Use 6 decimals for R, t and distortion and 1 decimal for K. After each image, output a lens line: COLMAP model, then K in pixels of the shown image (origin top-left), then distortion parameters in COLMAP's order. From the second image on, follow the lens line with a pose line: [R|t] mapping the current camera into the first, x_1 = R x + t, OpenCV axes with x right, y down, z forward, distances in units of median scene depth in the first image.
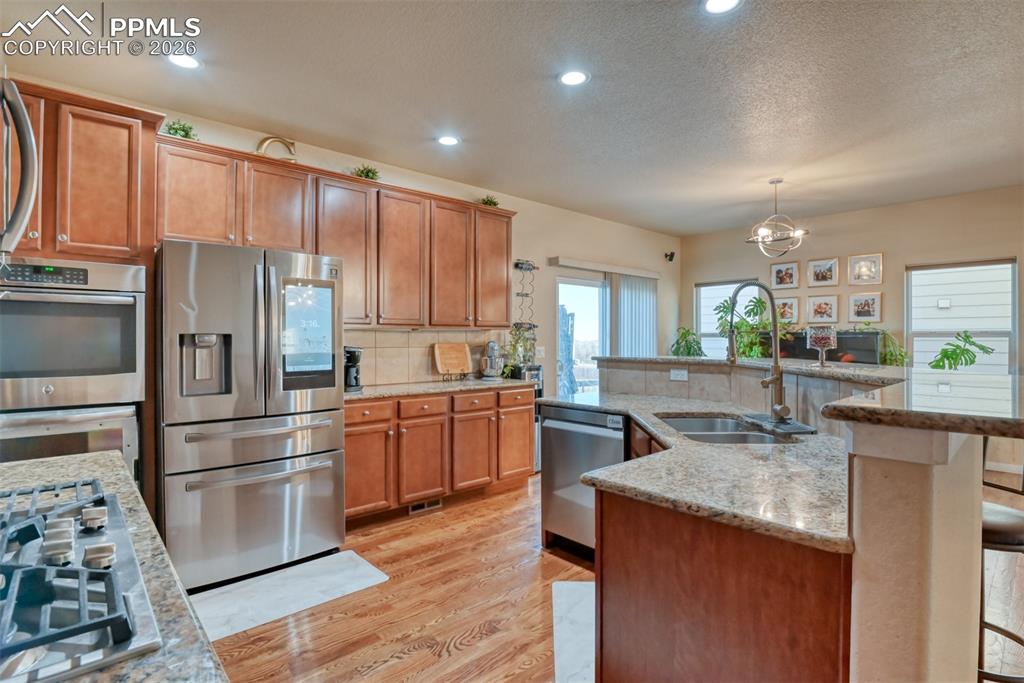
lens RADIAL K [[497.7, 0, 515.4], [0, 497.7, 338.2], [0, 0, 1]] dist [-0.021802, -0.003284]
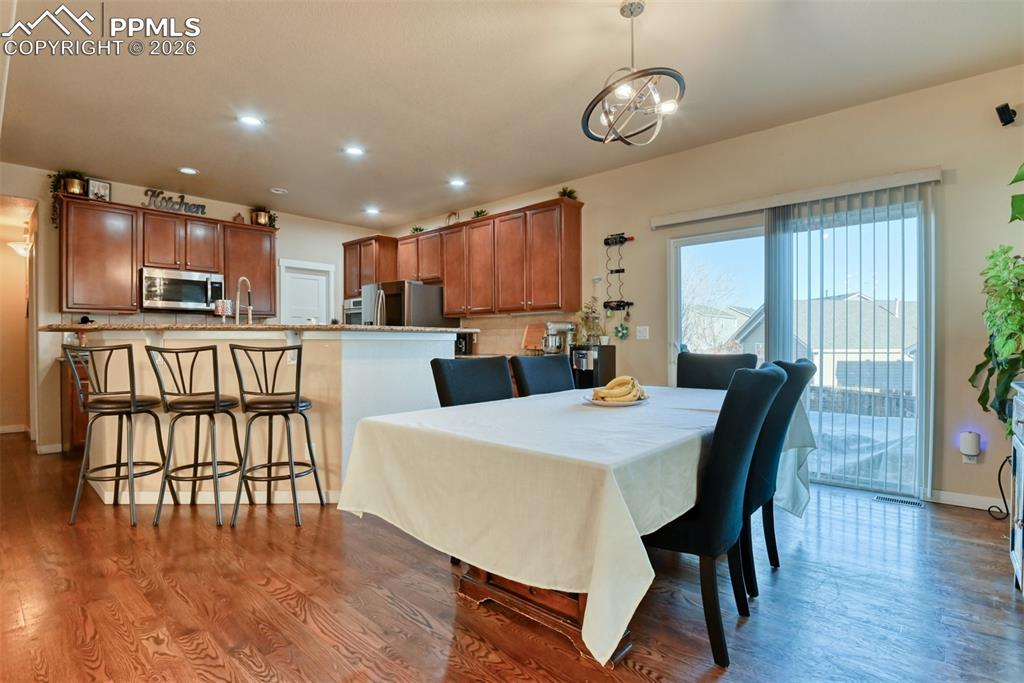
lens RADIAL K [[497.7, 0, 513.8], [0, 497.7, 341.3], [0, 0, 1]] dist [-0.021802, -0.003284]
pose [[0.092420, 0.003737, -0.995713, 1.040904], [0.003852, 0.999984, 0.004111, 0.043643], [0.995713, -0.004215, 0.092404, 0.814691]]
